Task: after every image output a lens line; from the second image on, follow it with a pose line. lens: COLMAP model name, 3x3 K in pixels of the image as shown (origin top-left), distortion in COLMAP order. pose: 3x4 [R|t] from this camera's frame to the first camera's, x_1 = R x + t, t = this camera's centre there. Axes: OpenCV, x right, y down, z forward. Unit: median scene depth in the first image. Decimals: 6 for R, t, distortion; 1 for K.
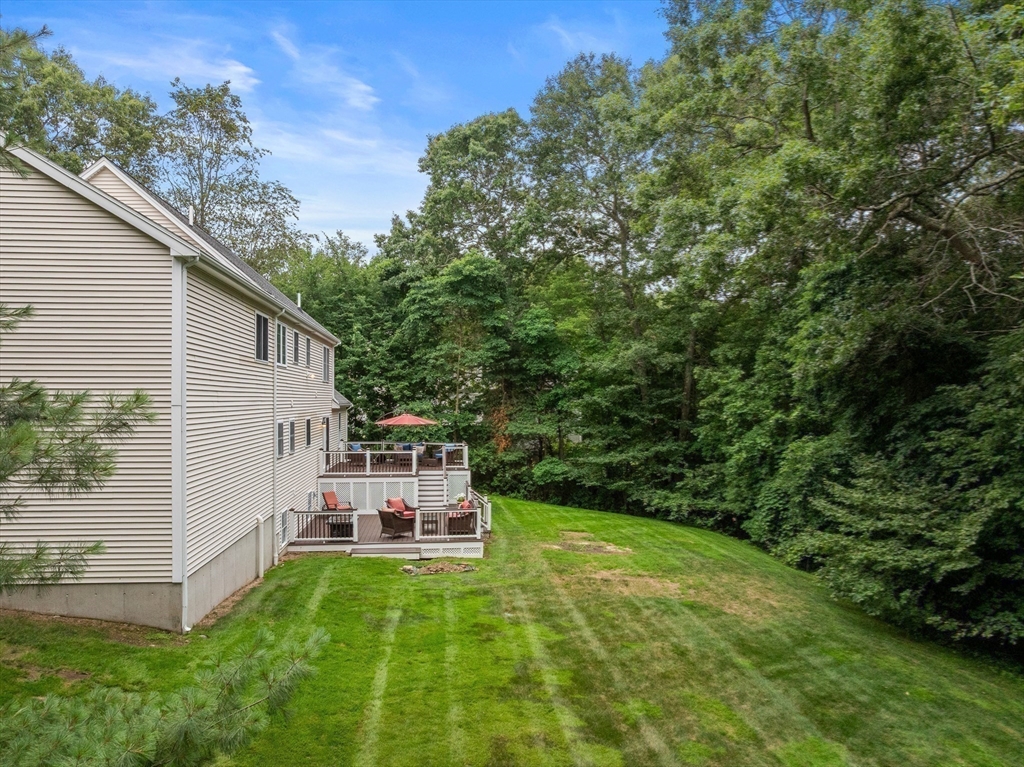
lens RADIAL K [[729.8, 0, 510.8], [0, 729.8, 387.9], [0, 0, 1]] dist [-0.006335, -0.000868]
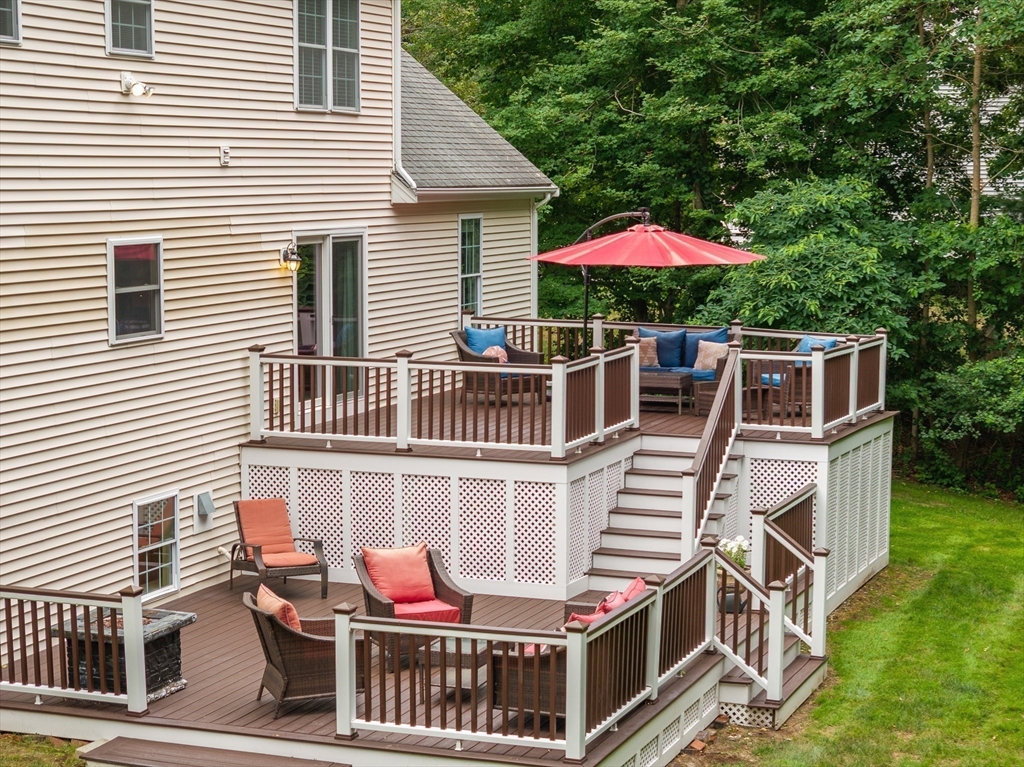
lens RADIAL K [[2069.1, 0, 512.1], [0, 2069.1, 382.9], [0, 0, 1]] dist [-0.060423, 0.000000]
pose [[0.894607, 0.042686, -0.444810, 0.188200], [0.009489, 0.993388, 0.114413, 0.006097], [0.446753, -0.106575, 0.888287, 0.323977]]
